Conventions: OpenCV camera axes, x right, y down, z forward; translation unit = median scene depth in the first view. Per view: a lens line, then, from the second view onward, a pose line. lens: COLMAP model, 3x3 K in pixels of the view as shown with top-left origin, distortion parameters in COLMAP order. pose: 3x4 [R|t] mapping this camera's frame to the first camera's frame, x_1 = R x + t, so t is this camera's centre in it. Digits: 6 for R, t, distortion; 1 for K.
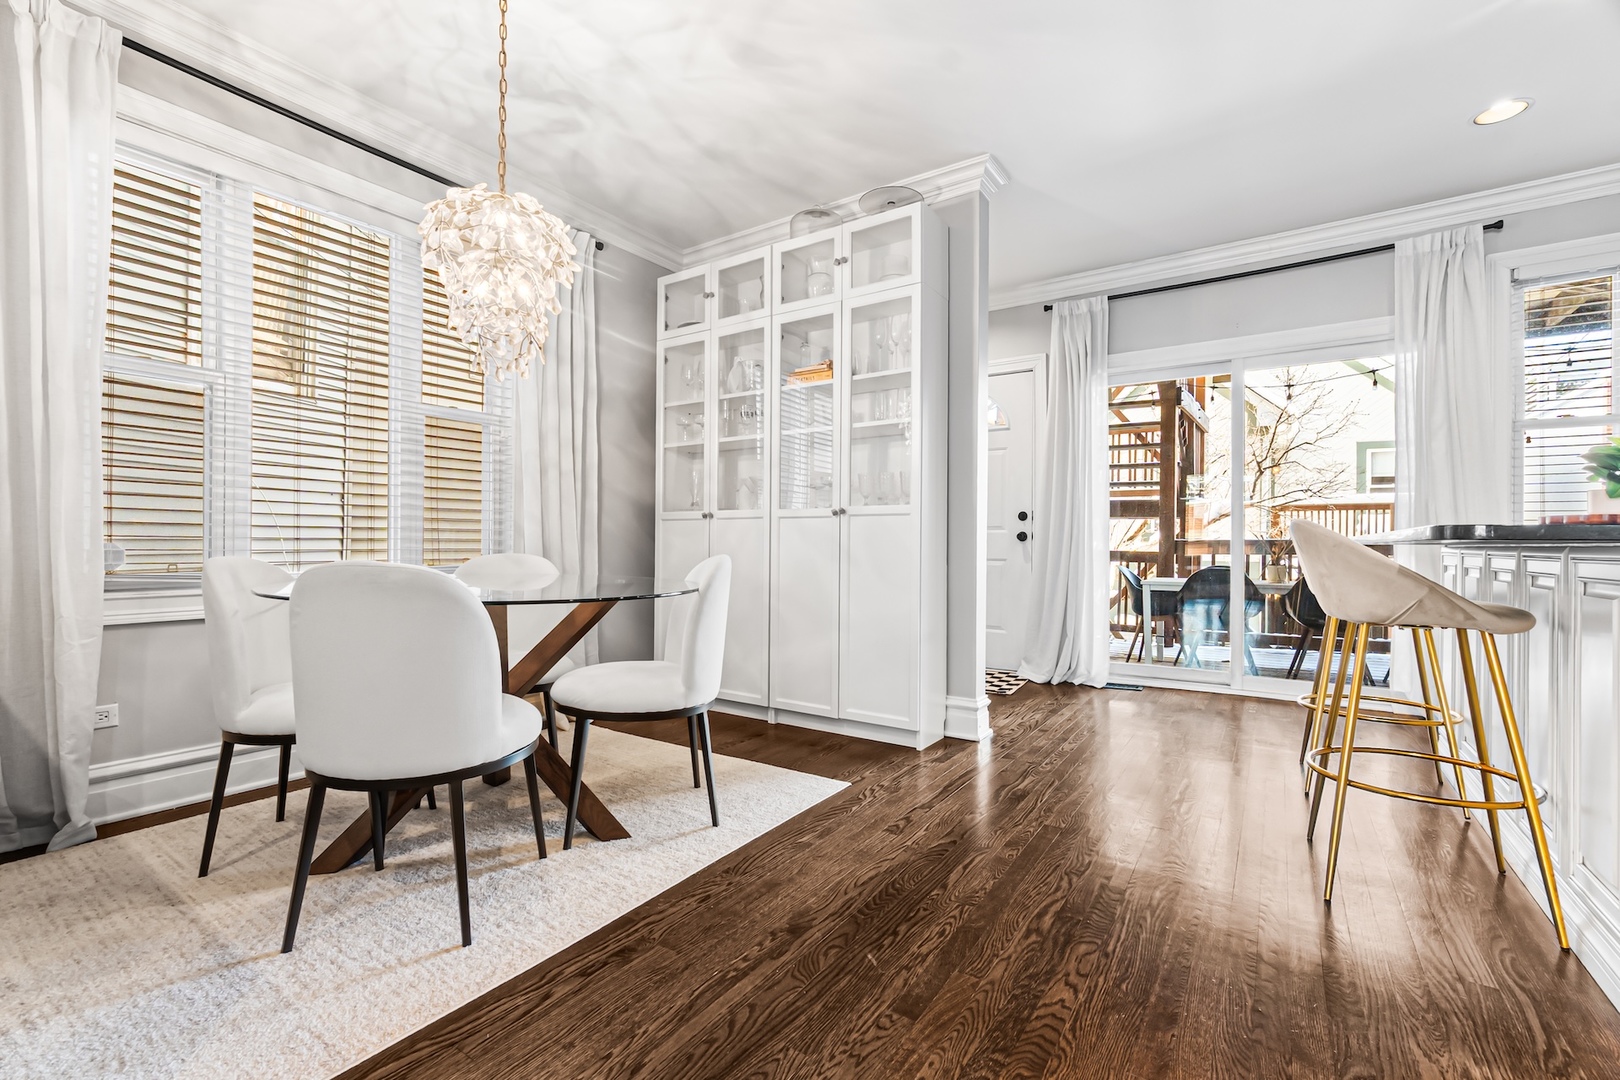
lens RADIAL K [[698.8, 0, 804.4], [0, 698.8, 546.7], [0, 0, 1]] dist [-0.006523, 0.000622]
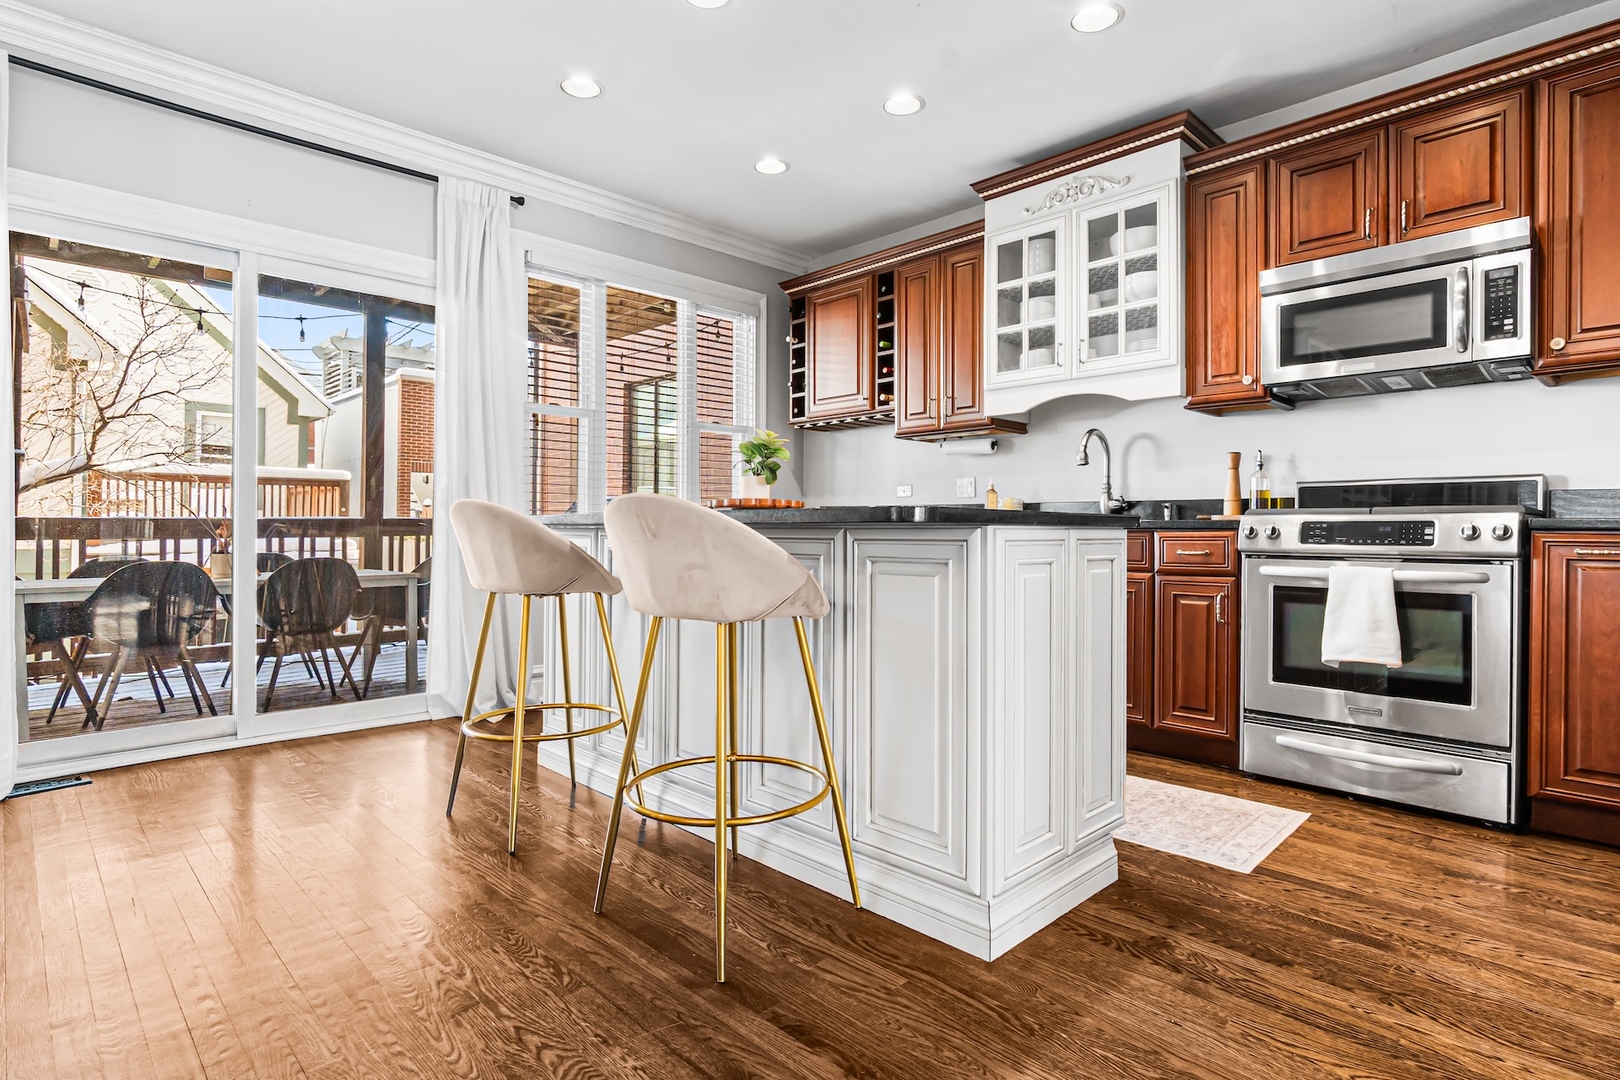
lens RADIAL K [[825.6, 0, 783.5], [0, 825.6, 532.9], [0, 0, 1]] dist [-0.007038, -0.000185]
pose [[0.204751, -0.008719, 0.978775, -0.146779], [0.001175, 0.999962, 0.008662, -0.005014], [-0.978813, -0.000623, 0.204754, 0.814487]]
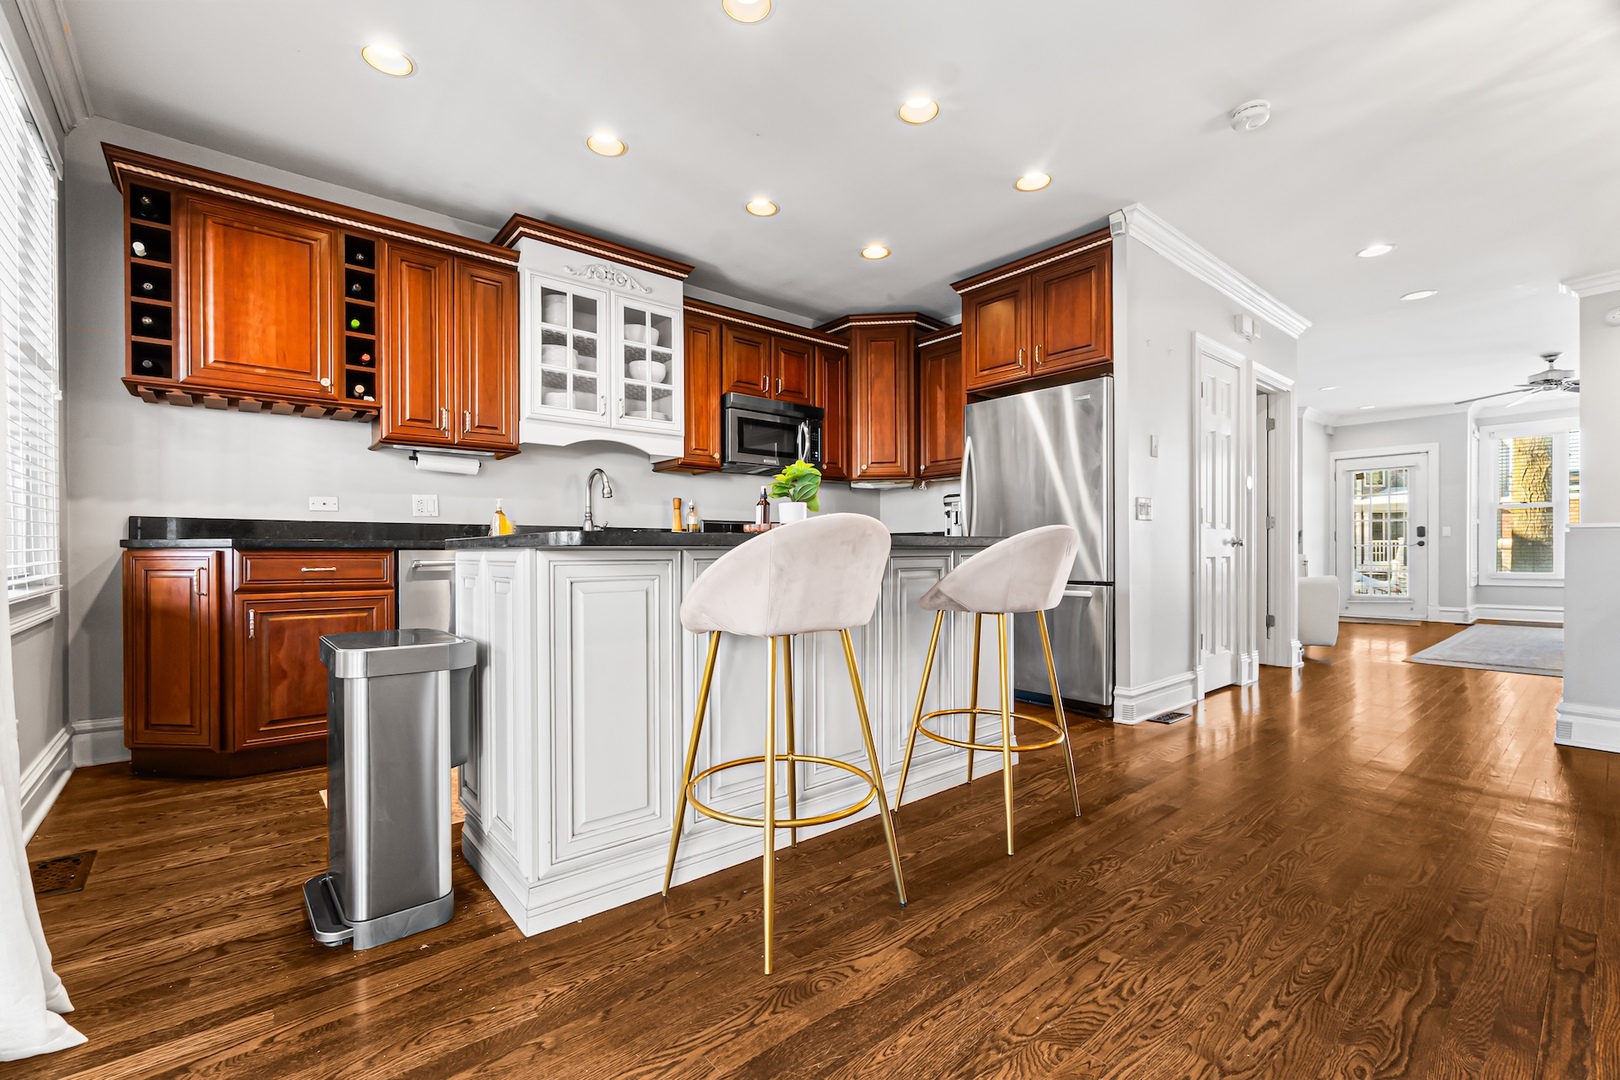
lens RADIAL K [[698.8, 0, 786.9], [0, 698.8, 557.0], [0, 0, 1]] dist [-0.006523, 0.000622]
pose [[-0.960147, -0.007752, 0.279388, 1.009011], [-0.004410, 0.999911, 0.012590, 0.003291], [-0.279461, 0.010856, -0.960096, 2.659012]]
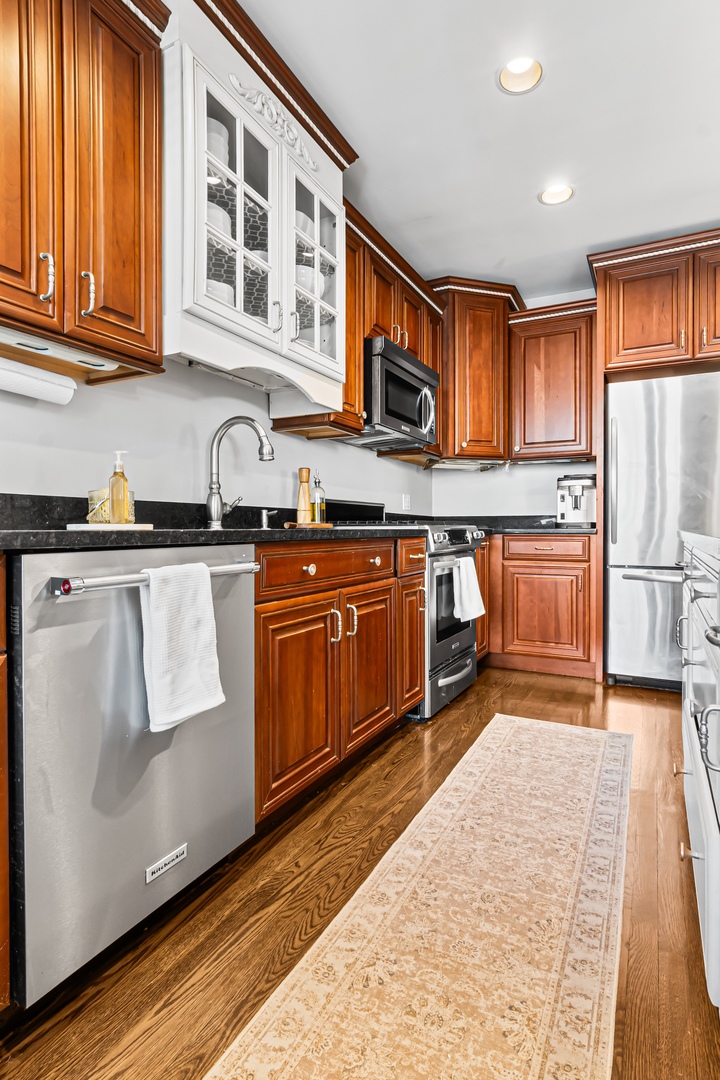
lens RADIAL K [[550.4, 0, 369.1], [0, 550.4, 532.7], [0, 0, 1]] dist [-0.007038, -0.000185]
pose [[-0.990435, -0.007542, -0.137773, 2.247556], [-0.009688, 0.999842, 0.014915, -0.027725], [0.137638, 0.016107, -0.990352, 1.767329]]
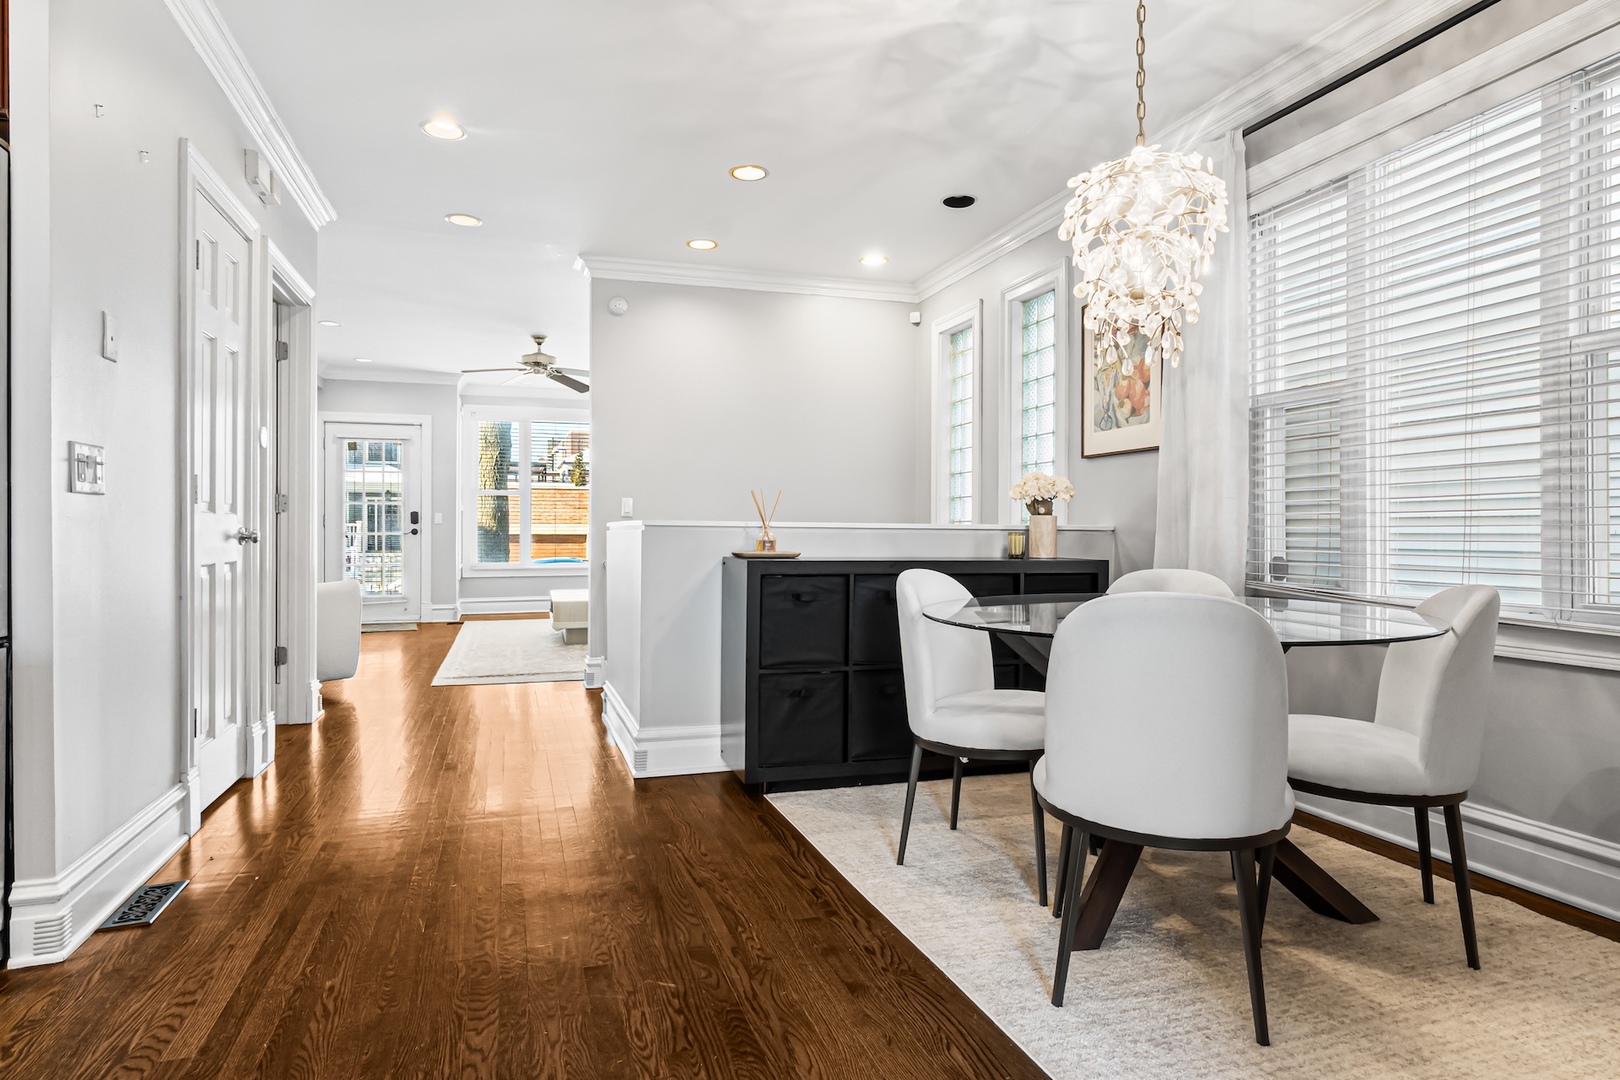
lens RADIAL K [[903.6, 0, 799.1], [0, 903.6, 535.2], [0, 0, 1]] dist [-0.005702, 0.003828]
pose [[-0.616295, -0.009698, -0.787456, 0.930268], [-0.011192, 0.999931, -0.003556, -0.038135], [0.787436, 0.006622, -0.616361, 1.807759]]
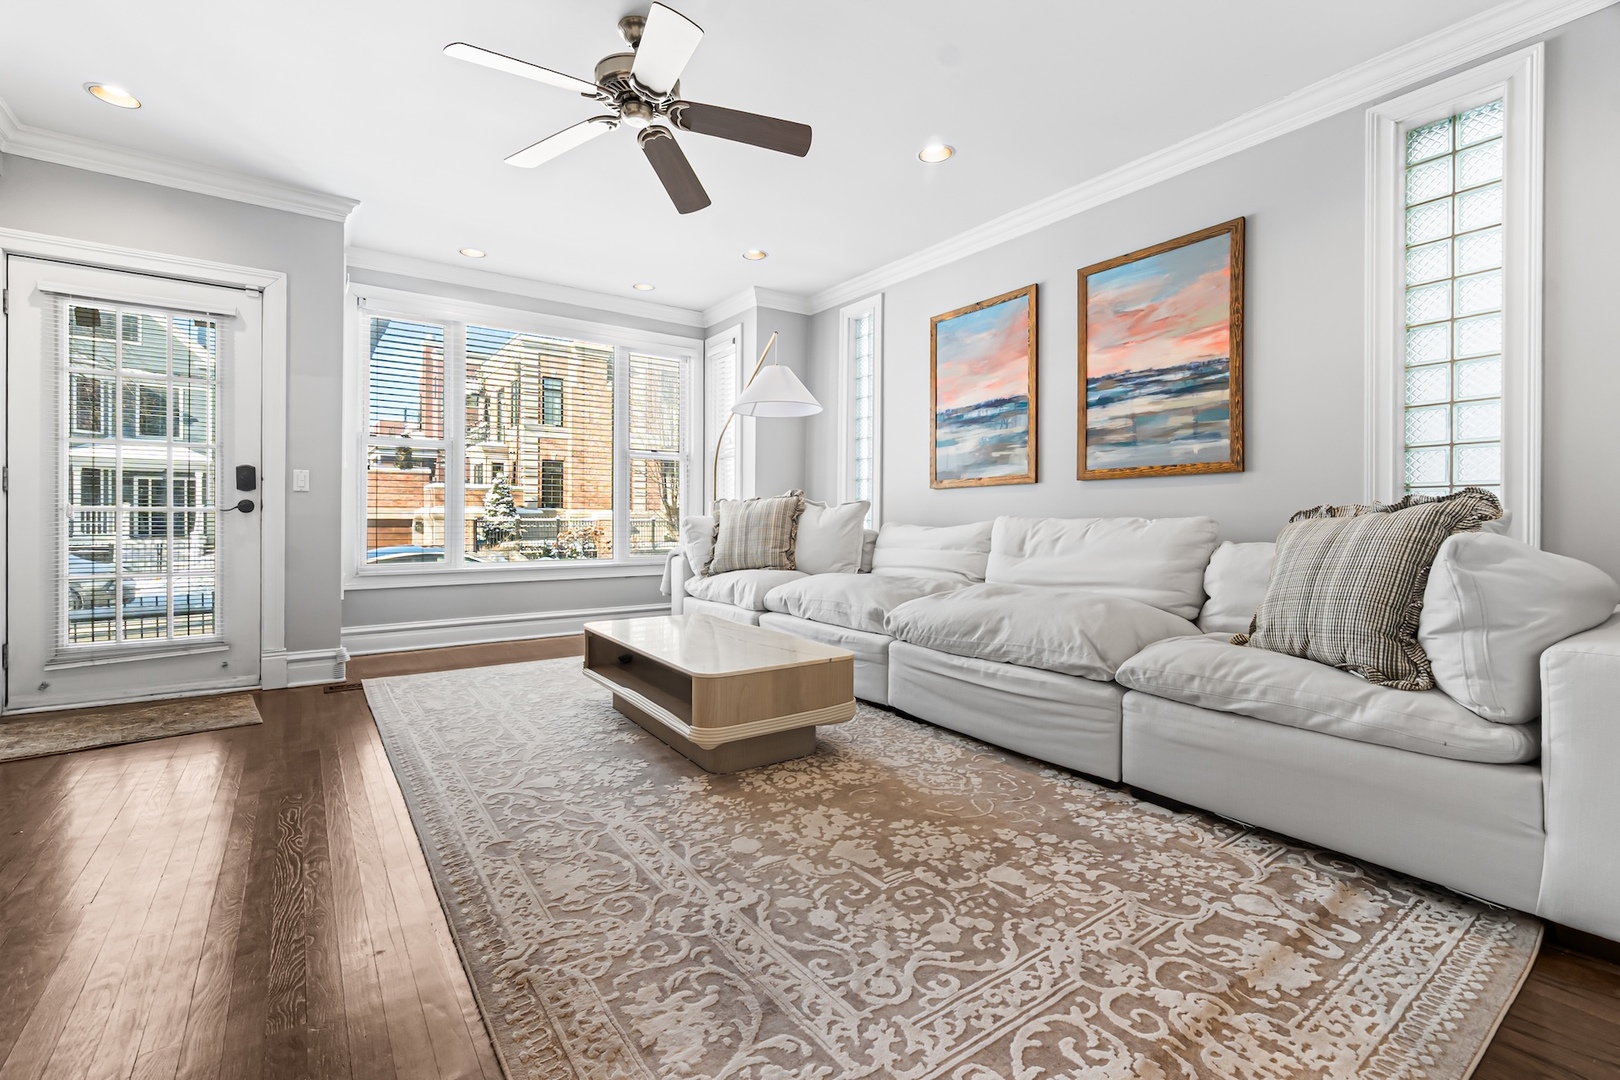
lens RADIAL K [[698.8, 0, 788.9], [0, 698.8, 524.5], [0, 0, 1]] dist [-0.006523, 0.000622]
pose [[-0.349105, -0.007077, -0.937057, -0.658317], [-0.011327, 0.999930, -0.003332, -0.007290], [0.937015, 0.009451, -0.349161, -1.351270]]
